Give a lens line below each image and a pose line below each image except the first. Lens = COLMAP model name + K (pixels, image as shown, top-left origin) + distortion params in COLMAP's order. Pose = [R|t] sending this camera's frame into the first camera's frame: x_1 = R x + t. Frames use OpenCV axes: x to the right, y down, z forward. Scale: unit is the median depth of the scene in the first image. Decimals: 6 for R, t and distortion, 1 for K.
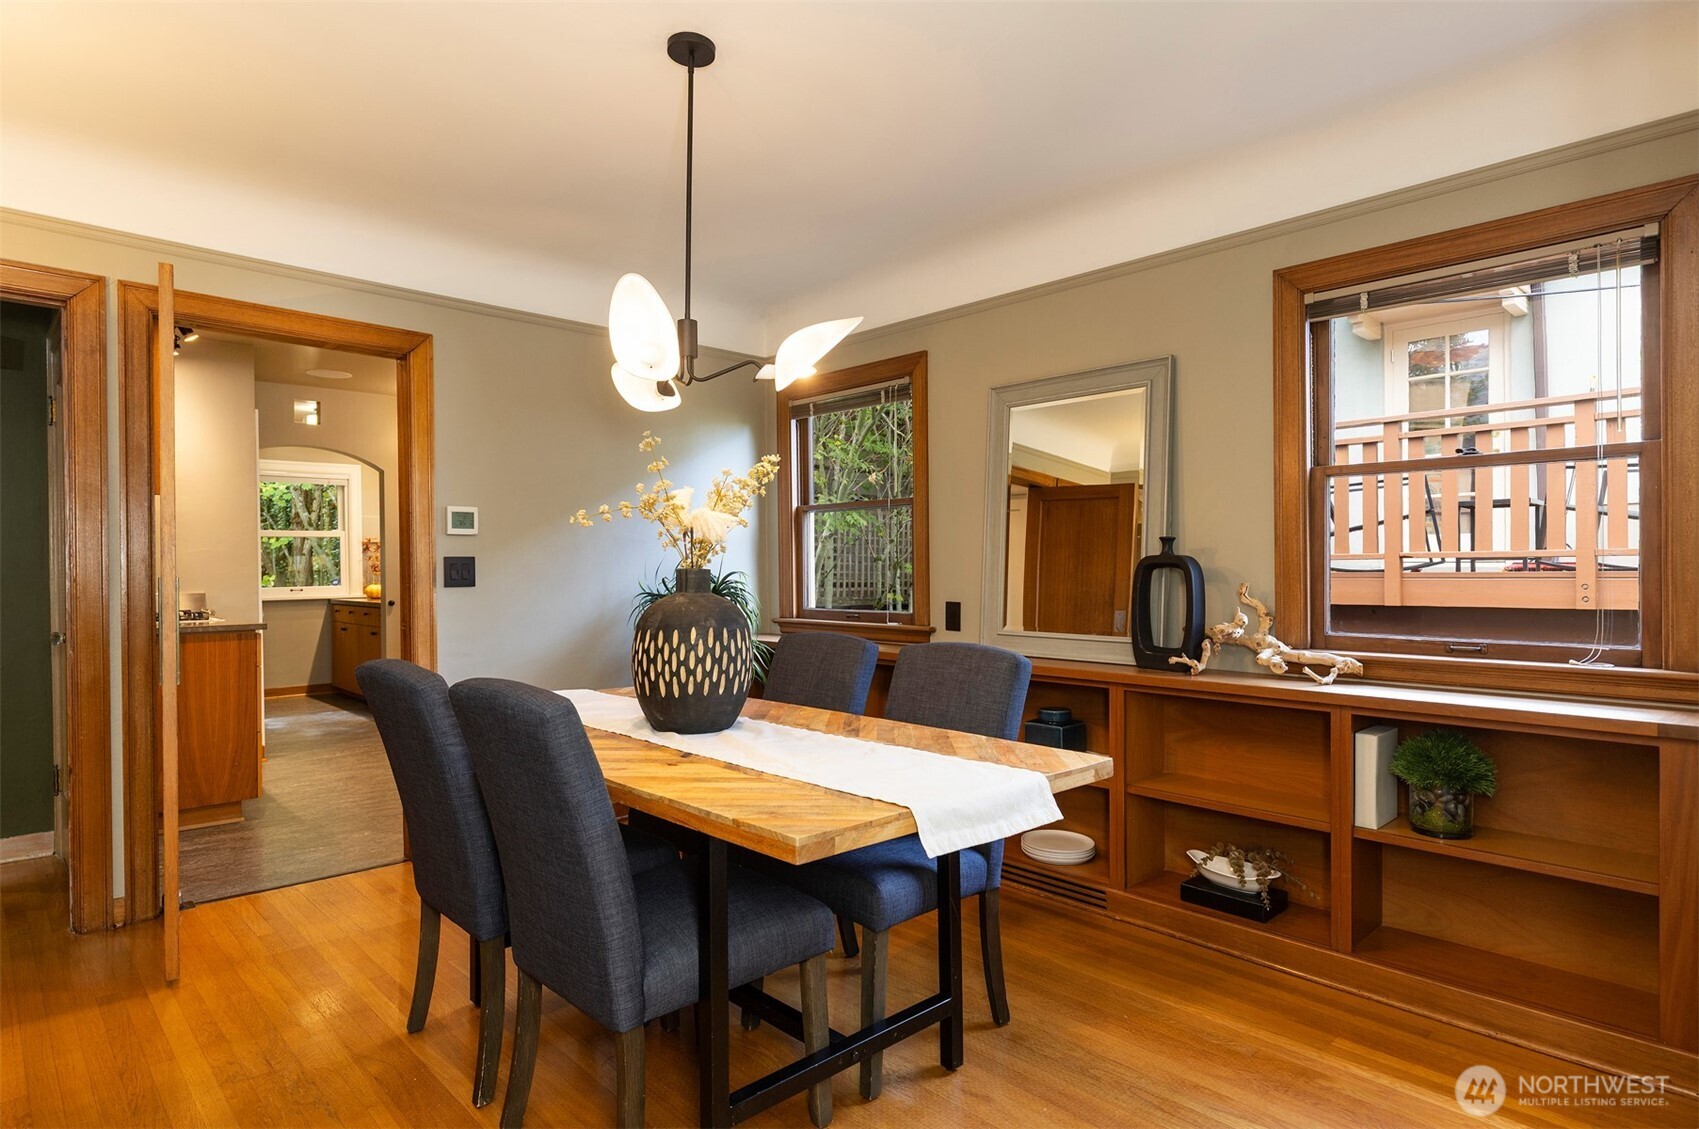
lens RADIAL K [[919.2, 0, 843.2], [0, 919.2, 572.1], [0, 0, 1]] dist [0.003292, 0.000317]
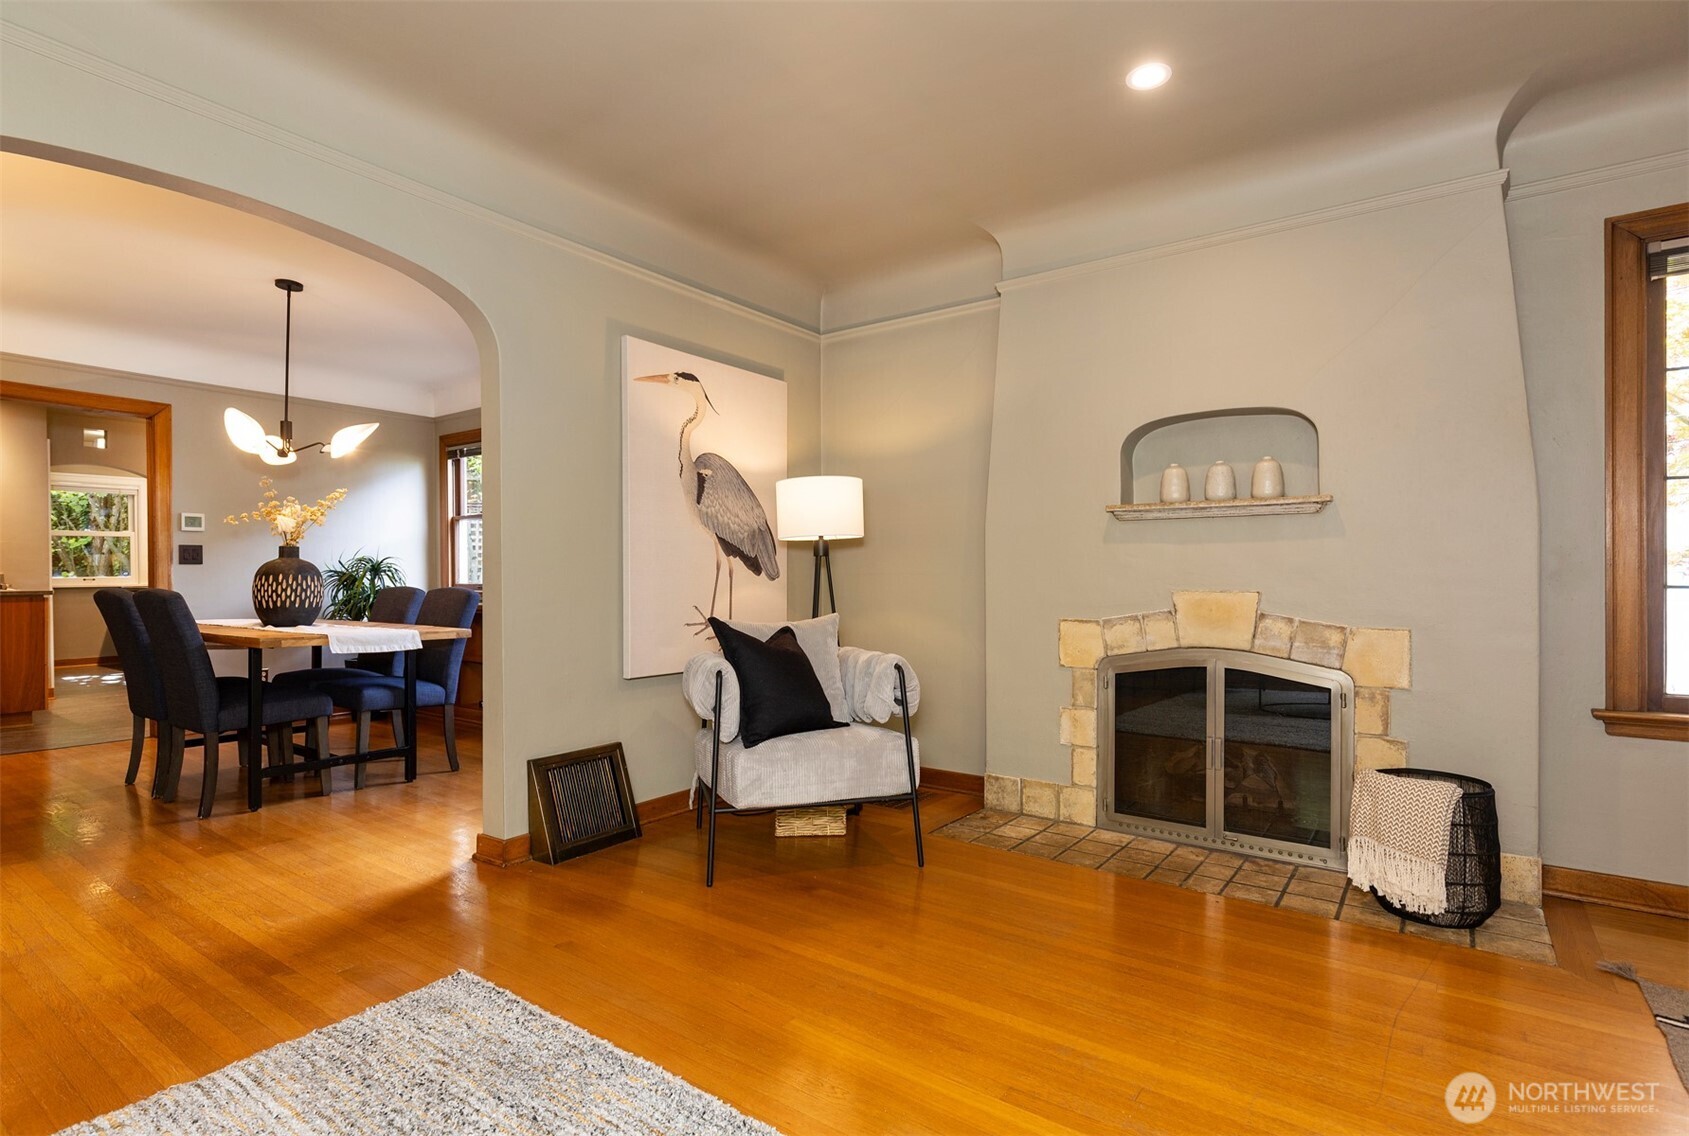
lens RADIAL K [[846.3, 0, 844.9], [0, 846.3, 573.8], [0, 0, 1]] dist [-0.001838, -0.000587]
pose [[0.983955, 0.002495, 0.178401, 0.383354], [-0.001214, 0.999973, -0.007288, 0.037343], [-0.178414, 0.006954, 0.983931, -0.560337]]
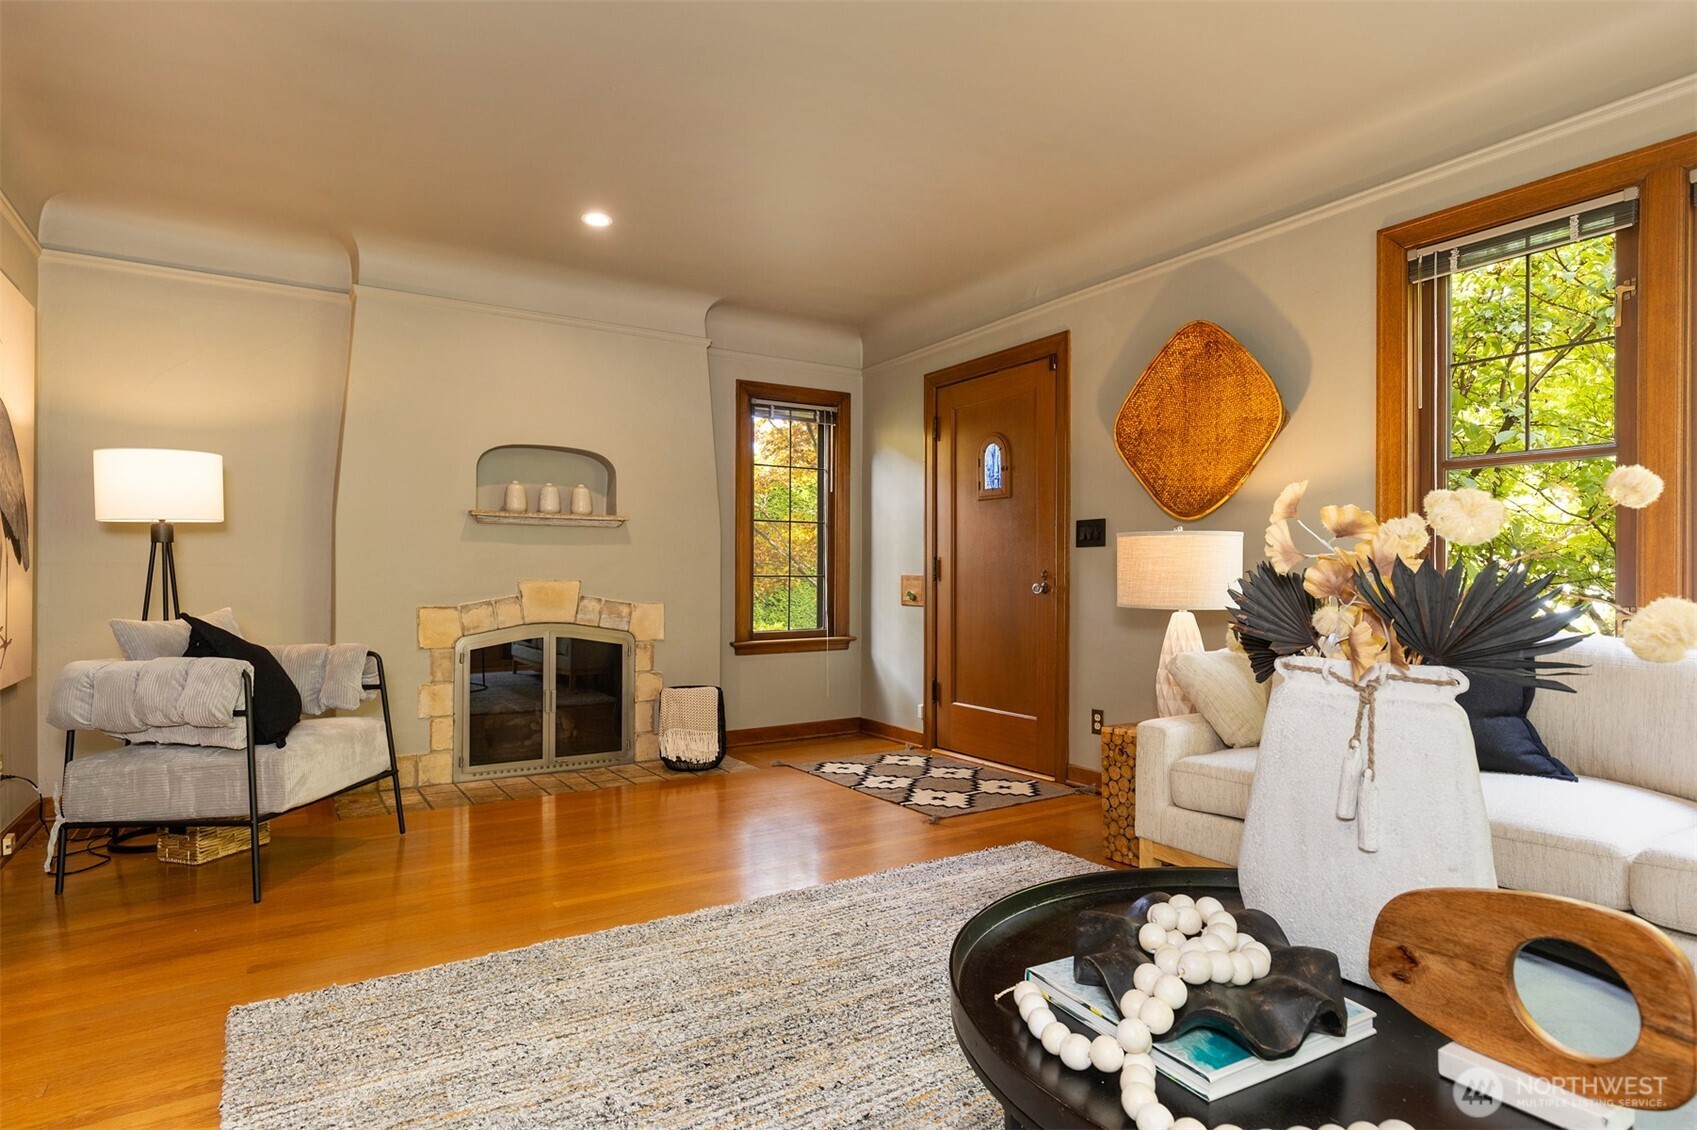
lens RADIAL K [[918.1, 0, 842.2], [0, 918.1, 572.6], [0, 0, 1]] dist [0.003292, 0.000317]
pose [[0.191828, 0.004827, 0.981417, -0.167566], [0.000793, 0.999987, -0.005073, 0.043507], [-0.981428, 0.001751, 0.191821, -0.430205]]
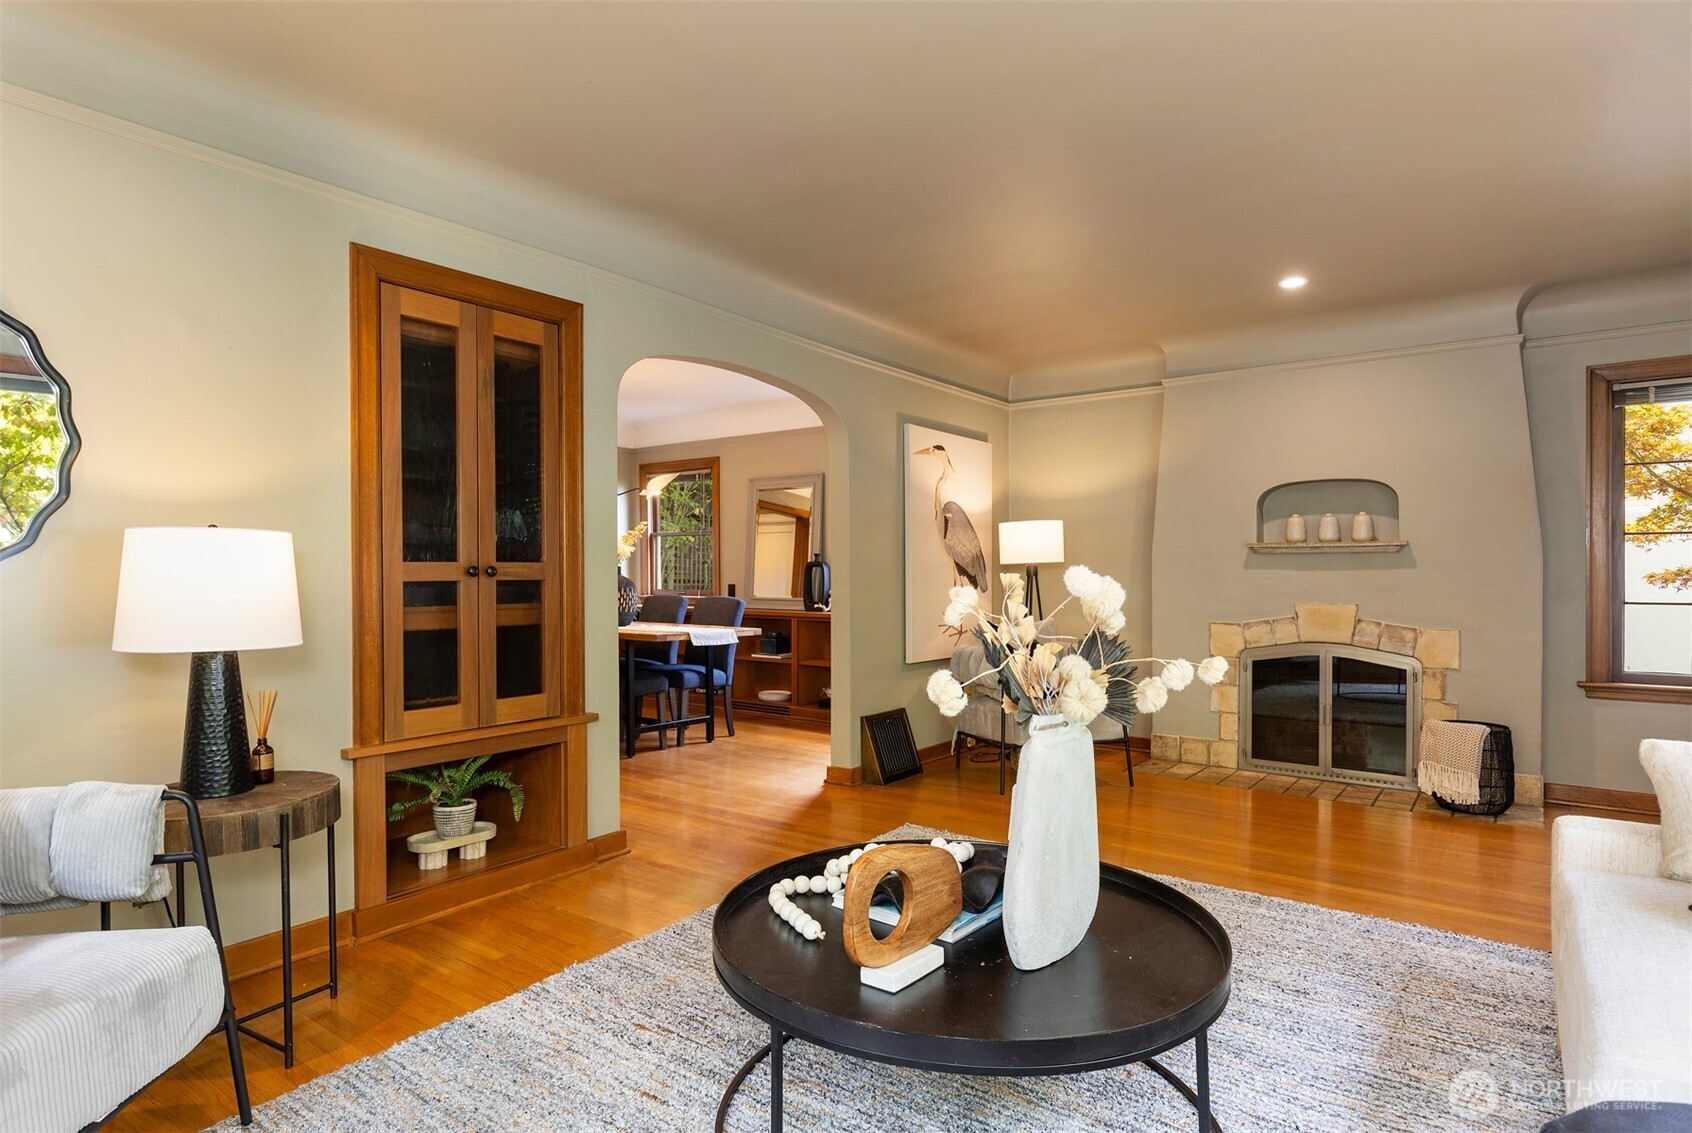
lens RADIAL K [[928.1, 0, 841.4], [0, 928.1, 571.8], [0, 0, 1]] dist [0.001277, 0.000882]
pose [[0.986736, 0.002619, 0.162312, 0.025892], [-0.002057, 0.999991, -0.003635, 0.011296], [-0.162320, 0.003253, 0.986733, -0.965508]]
